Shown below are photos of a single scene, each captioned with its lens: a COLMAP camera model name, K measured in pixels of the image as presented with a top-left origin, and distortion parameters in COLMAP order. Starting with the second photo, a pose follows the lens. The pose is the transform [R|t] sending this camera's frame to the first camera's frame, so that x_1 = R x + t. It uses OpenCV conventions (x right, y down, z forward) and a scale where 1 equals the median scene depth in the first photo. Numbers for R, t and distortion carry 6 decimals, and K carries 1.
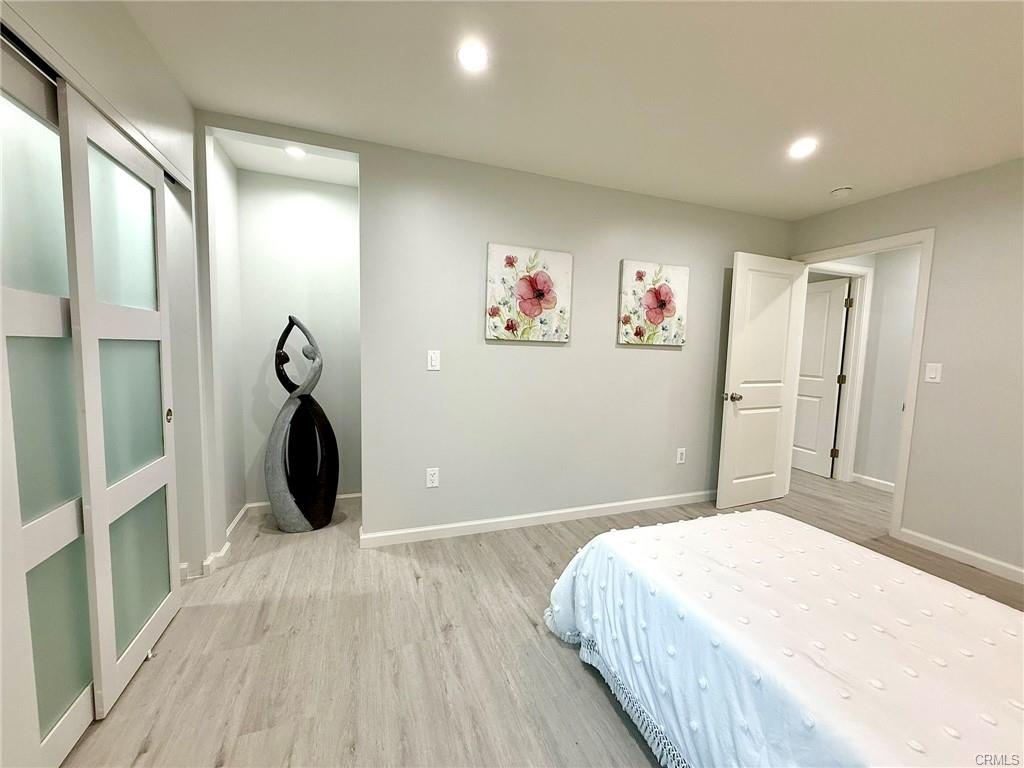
lens RADIAL K [[408.8, 0, 486.3], [0, 408.8, 391.1], [0, 0, 1]] dist [0.001514, -0.000717]
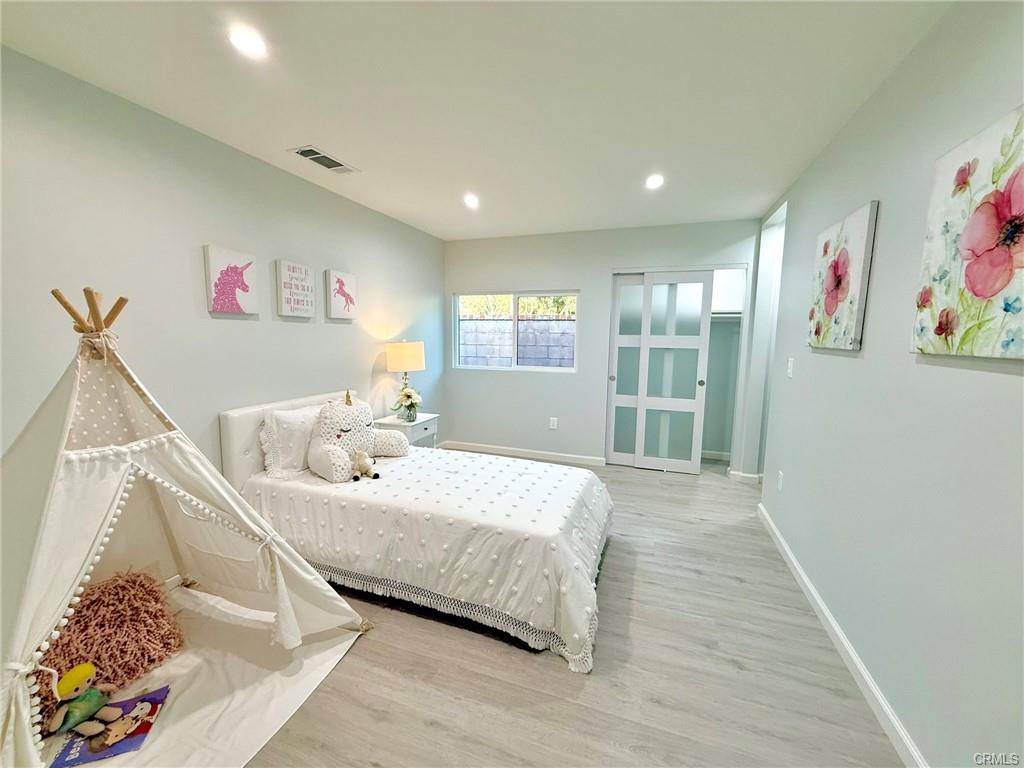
lens RADIAL K [[408.8, 0, 510.1], [0, 408.8, 384.4], [0, 0, 1]] dist [0.001514, -0.000717]
pose [[-0.626908, 0.064019, -0.776458, 0.953926], [-0.092195, 0.983520, 0.155529, -0.111419], [0.773619, 0.169088, -0.610675, 0.937770]]
